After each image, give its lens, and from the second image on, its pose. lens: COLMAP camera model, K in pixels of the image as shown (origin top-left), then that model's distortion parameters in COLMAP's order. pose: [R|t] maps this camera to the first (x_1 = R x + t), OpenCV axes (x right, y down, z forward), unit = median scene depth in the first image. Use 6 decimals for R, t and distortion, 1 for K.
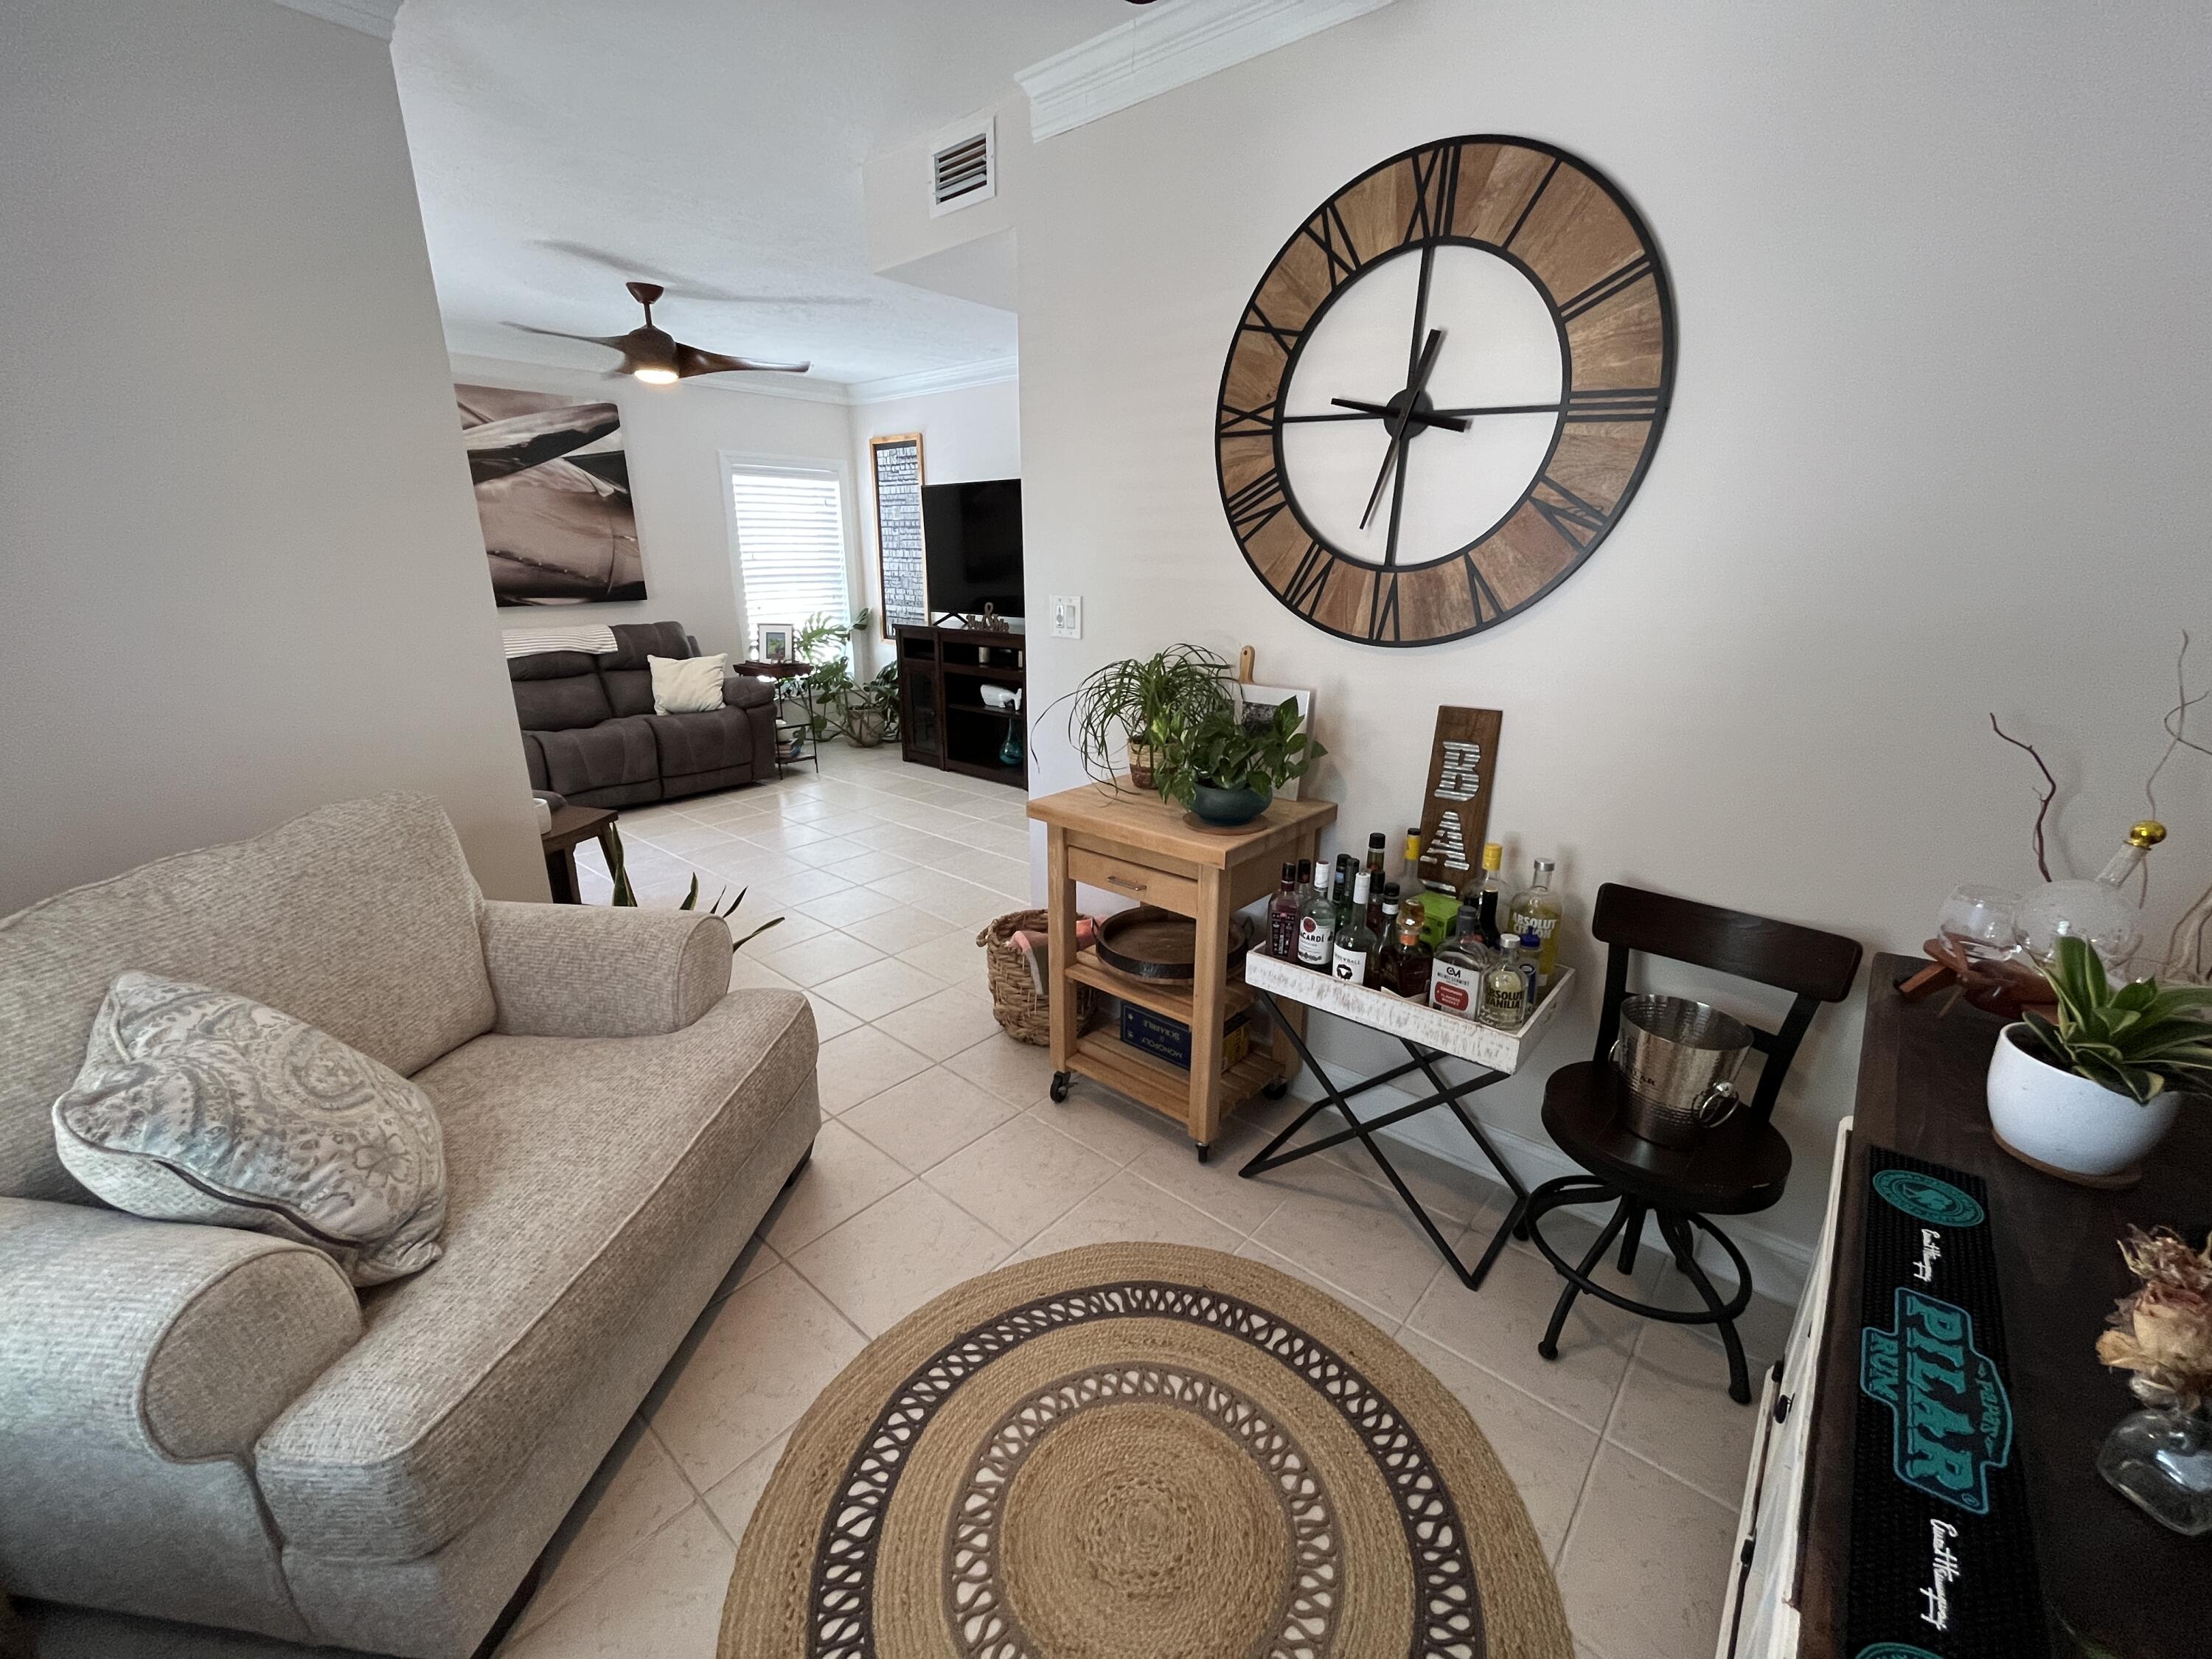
lens RADIAL K [[893.1, 0, 1096.9], [0, 893.1, 838.6], [0, 0, 1]] dist [-0.004856, 0.000013]
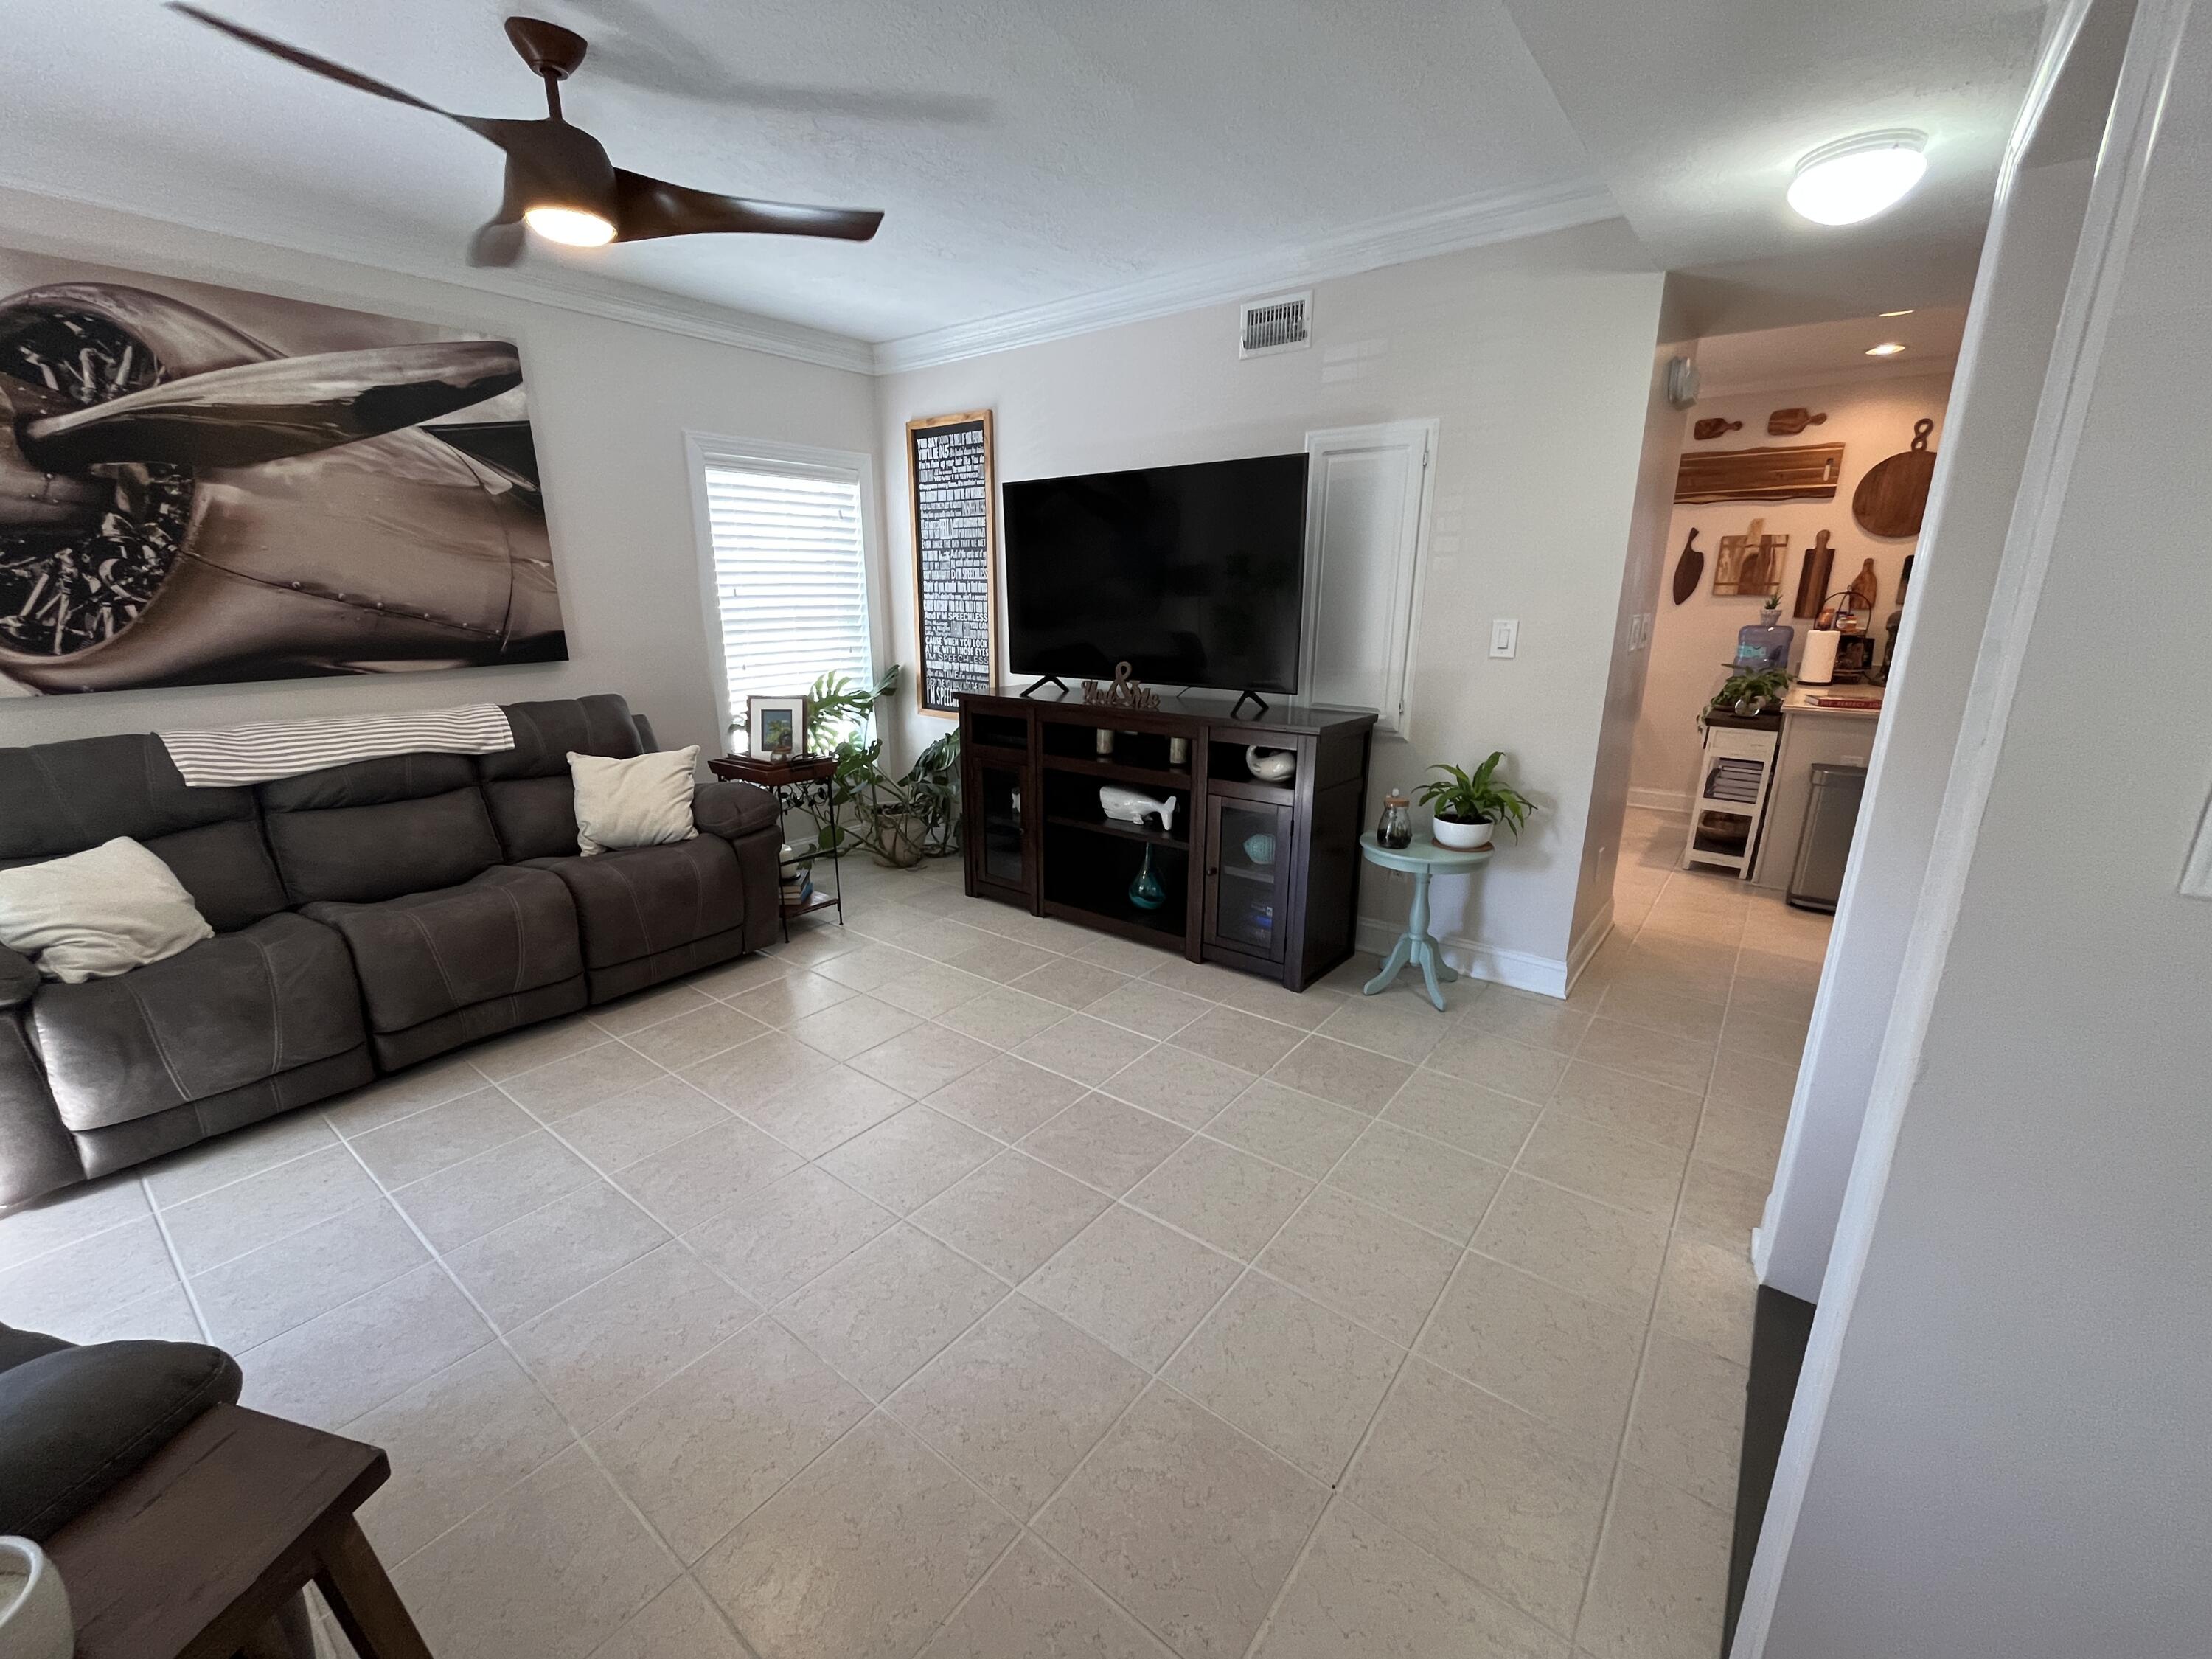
lens RADIAL K [[893.1, 0, 1096.2], [0, 893.1, 838.7], [0, 0, 1]] dist [-0.004856, 0.000013]
pose [[0.998714, -0.016506, 0.047927, -0.166518], [0.018381, 0.999072, -0.038944, -0.111236], [-0.047239, 0.039775, 0.998091, 0.362502]]
